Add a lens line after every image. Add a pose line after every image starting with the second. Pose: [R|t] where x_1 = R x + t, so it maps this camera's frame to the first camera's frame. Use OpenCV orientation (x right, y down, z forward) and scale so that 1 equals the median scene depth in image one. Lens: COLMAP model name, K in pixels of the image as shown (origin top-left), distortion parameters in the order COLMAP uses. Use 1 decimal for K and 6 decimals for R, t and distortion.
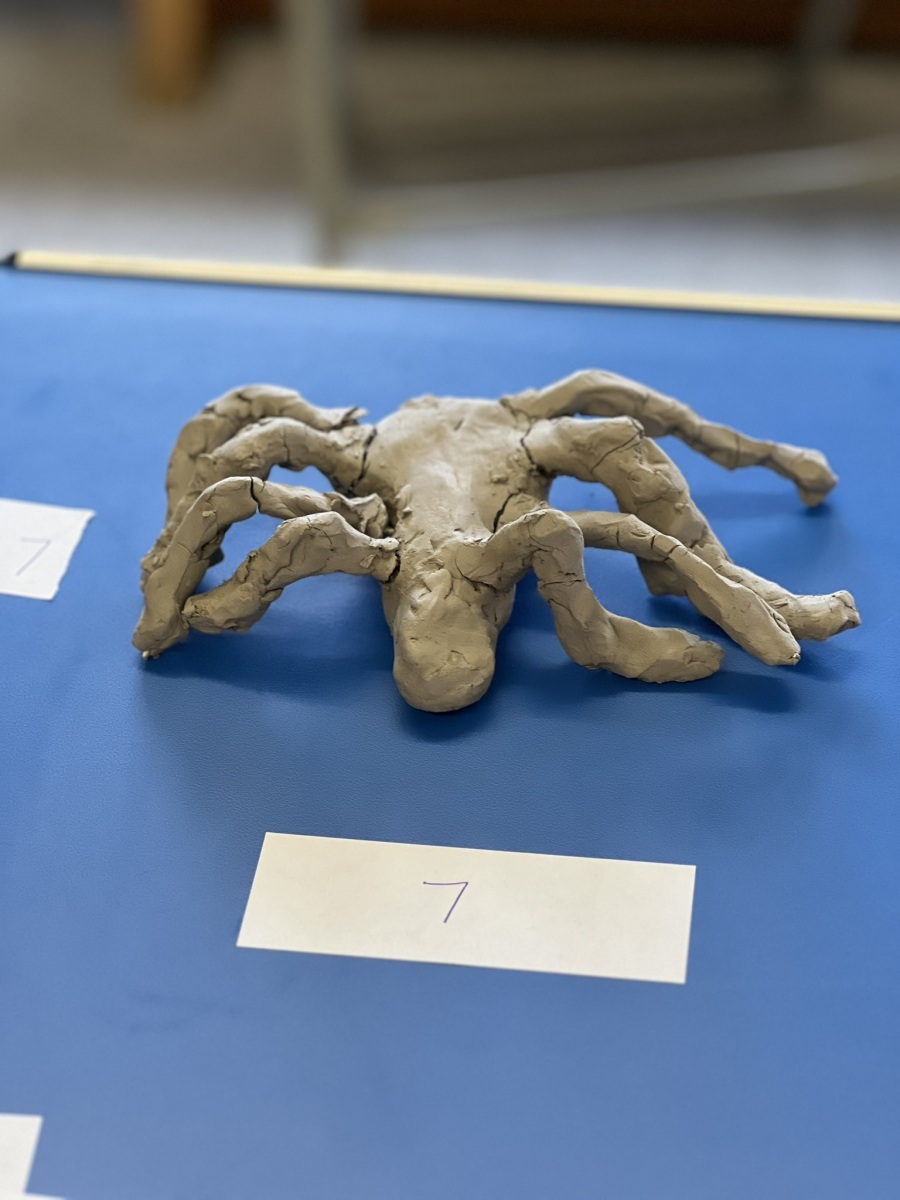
lens RADIAL K [[2696.5, 0, 450.0], [0, 2696.5, 600.0], [0, 0, 1]] dist [-1.271292, 28.499461]
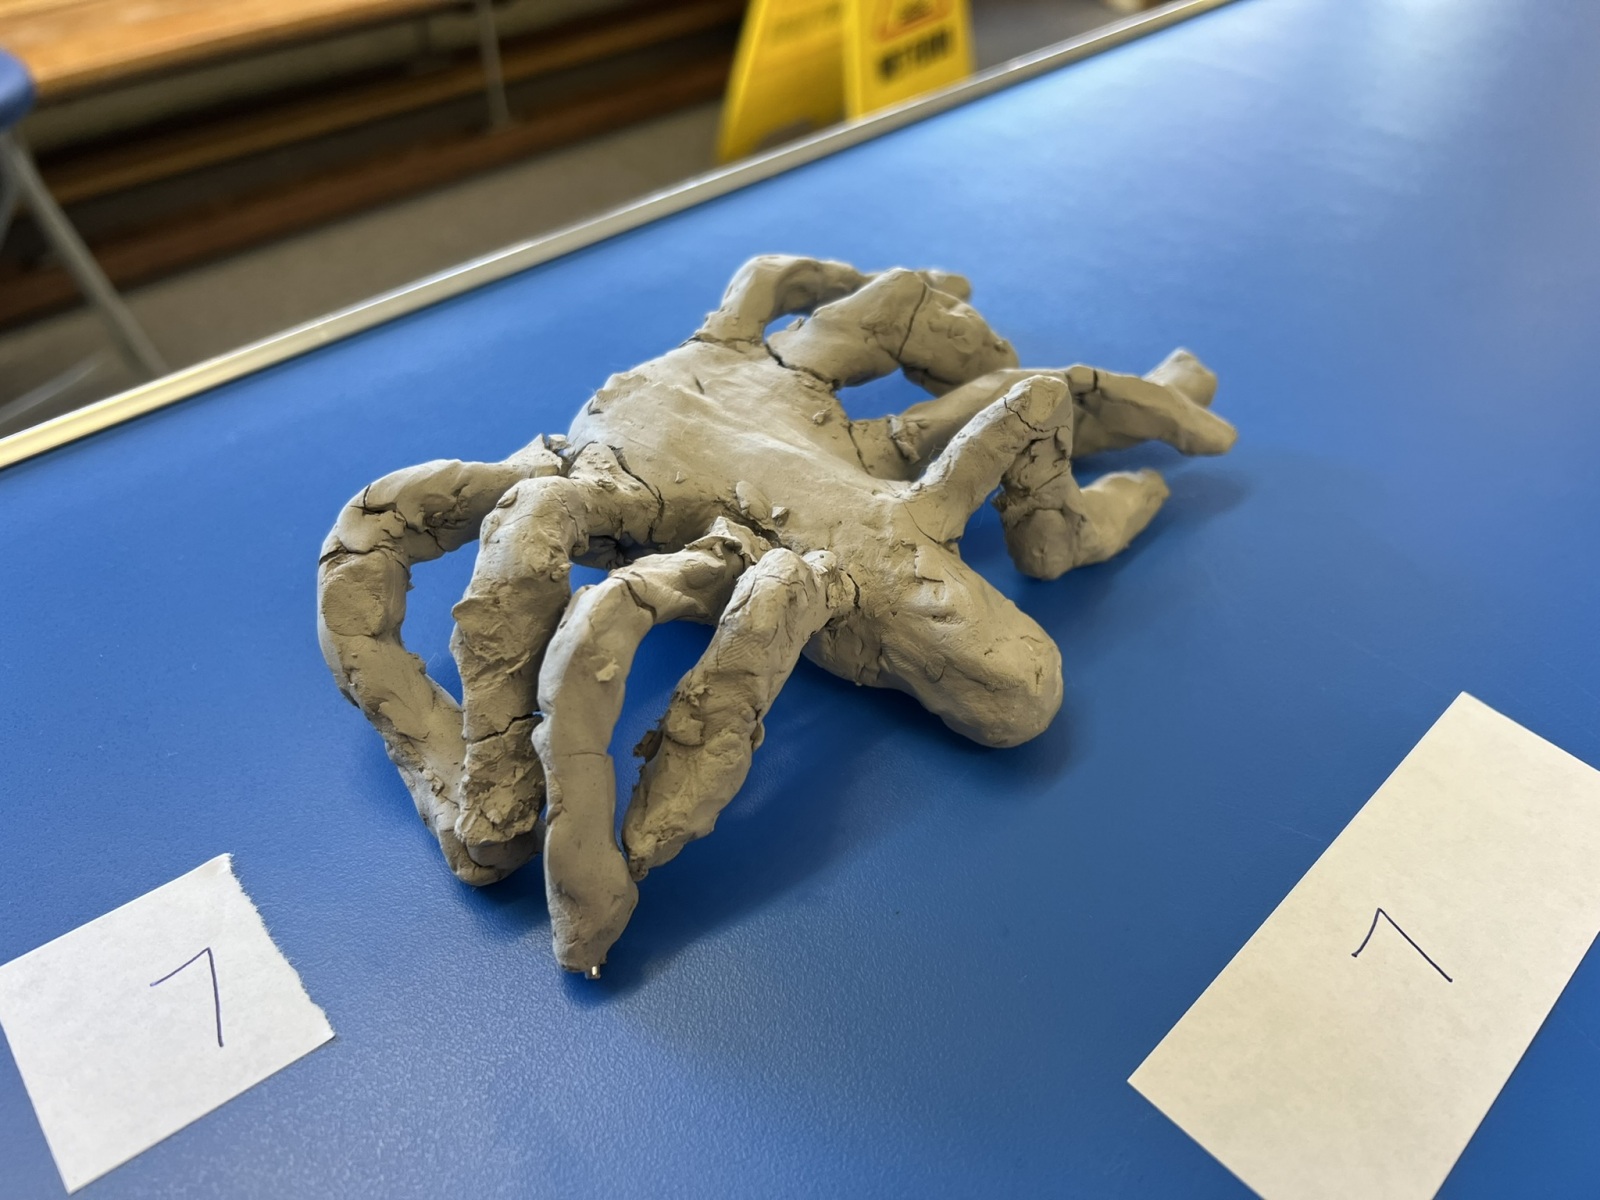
lens RADIAL K [[1289.3, 0, 800.0], [0, 1289.3, 600.0], [0, 0, 1]] dist [-0.001927, -0.000899]
pose [[0.605608, -0.490882, 0.626318, -0.211995], [0.475831, 0.854241, 0.209422, -0.076178], [-0.637828, 0.171193, 0.750912, 0.763935]]
